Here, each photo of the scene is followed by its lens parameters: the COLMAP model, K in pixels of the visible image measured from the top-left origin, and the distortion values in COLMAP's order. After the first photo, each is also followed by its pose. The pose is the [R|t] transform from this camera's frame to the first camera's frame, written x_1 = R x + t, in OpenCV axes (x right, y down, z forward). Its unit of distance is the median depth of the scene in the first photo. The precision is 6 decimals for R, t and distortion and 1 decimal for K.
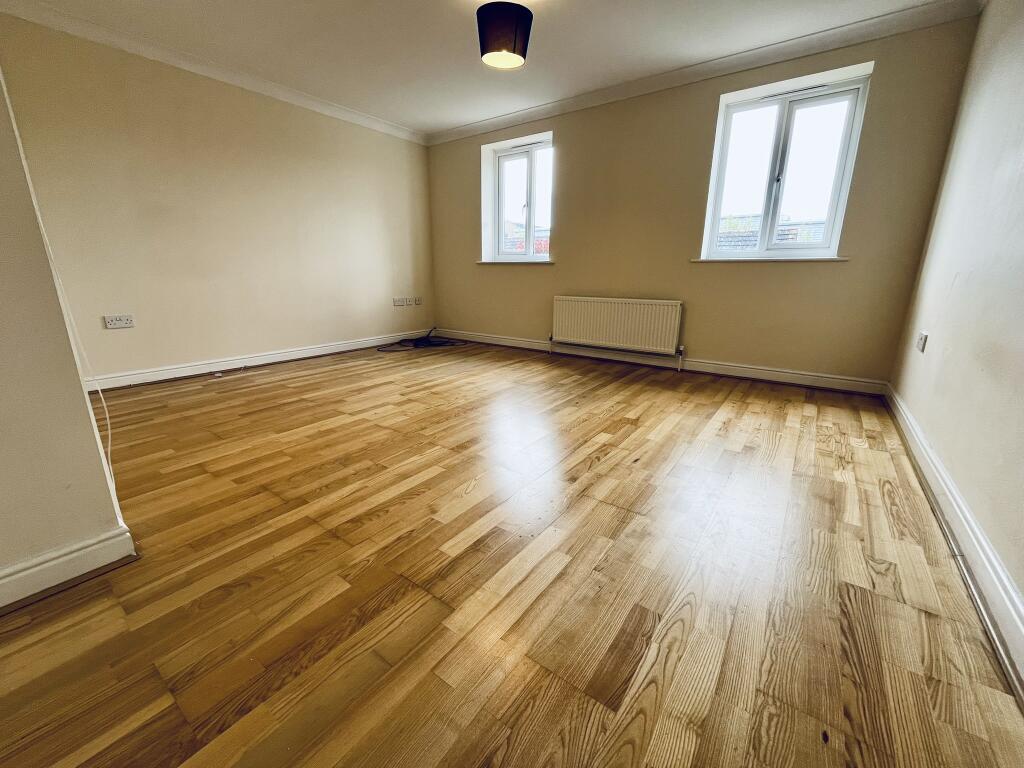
lens RADIAL K [[416.0, 0, 492.2], [0, 416.0, 371.8], [0, 0, 1]] dist [-0.010966, -0.000729]
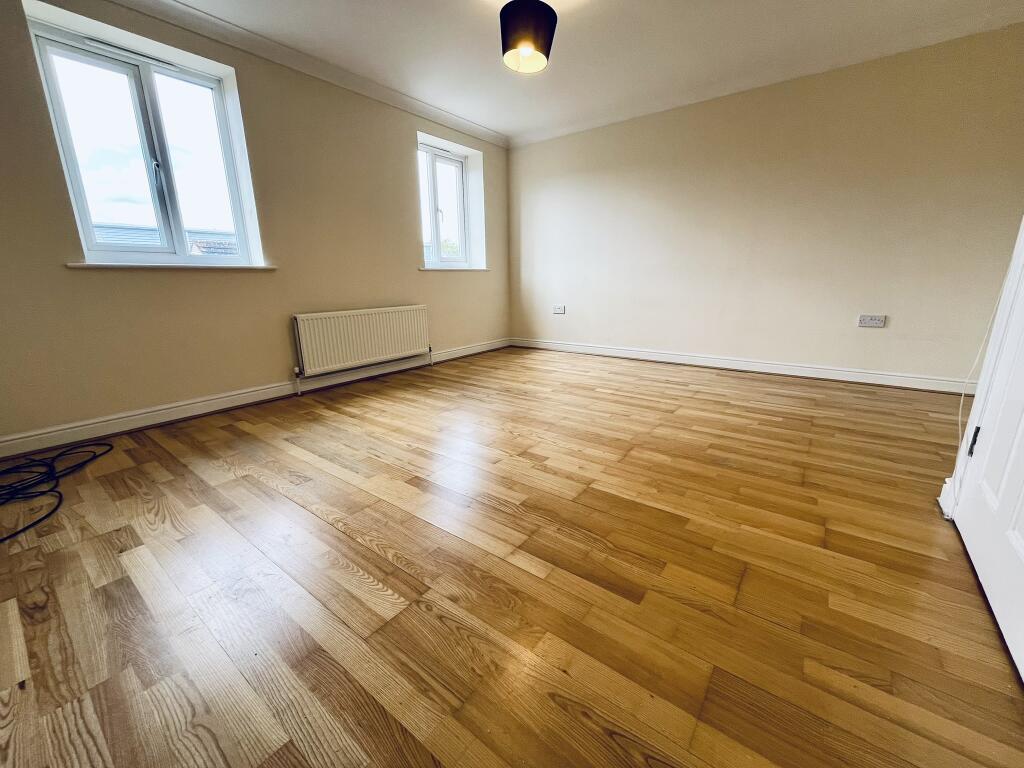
lens RADIAL K [[416.0, 0, 508.5], [0, 416.0, 383.4], [0, 0, 1]] dist [-0.010966, -0.000729]
pose [[-0.006722, -0.252347, 0.967613, -1.027949], [0.246108, 0.937454, 0.246192, -0.278539], [-0.969219, 0.239793, 0.055803, 1.099807]]
